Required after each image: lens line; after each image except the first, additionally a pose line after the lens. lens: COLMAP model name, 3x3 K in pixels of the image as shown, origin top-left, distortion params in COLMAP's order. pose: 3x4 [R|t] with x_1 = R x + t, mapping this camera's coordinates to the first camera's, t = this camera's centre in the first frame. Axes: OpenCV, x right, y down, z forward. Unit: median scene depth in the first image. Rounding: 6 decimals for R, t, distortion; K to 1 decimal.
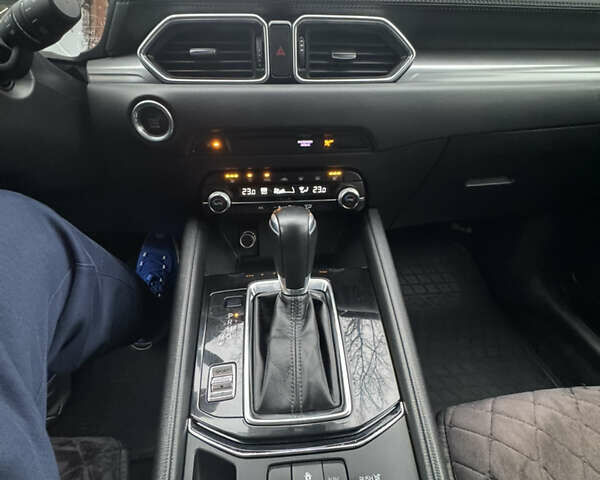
lens RADIAL K [[317.8, 0, 300.0], [0, 317.8, 240.0], [0, 0, 1]] dist [0.000878, -0.000402]
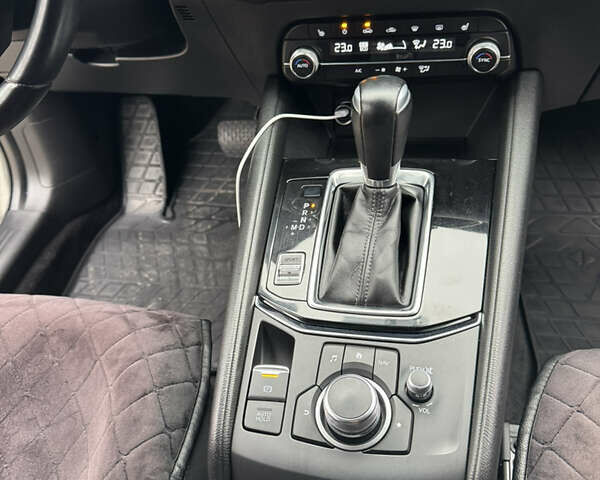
lens RADIAL K [[571.5, 0, 300.0], [0, 571.5, 240.0], [0, 0, 1]] dist [0.245293, -0.557186]
pose [[0.949202, 0.103221, -0.297256, 0.235500], [-0.033049, 0.972144, 0.232041, -0.034577], [0.312927, -0.210429, 0.926173, -0.470285]]
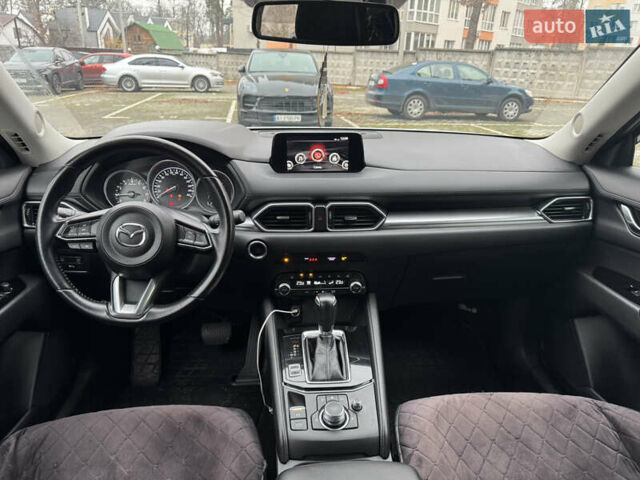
lens RADIAL K [[470.1, 0, 320.0], [0, 470.1, 240.0], [0, 0, 1]] dist [0.017022, -0.002754]
pose [[0.999953, 0.007038, -0.006699, -0.039787], [-0.008198, 0.981189, -0.192874, 0.143885], [0.005216, 0.192920, 0.981201, -1.984887]]
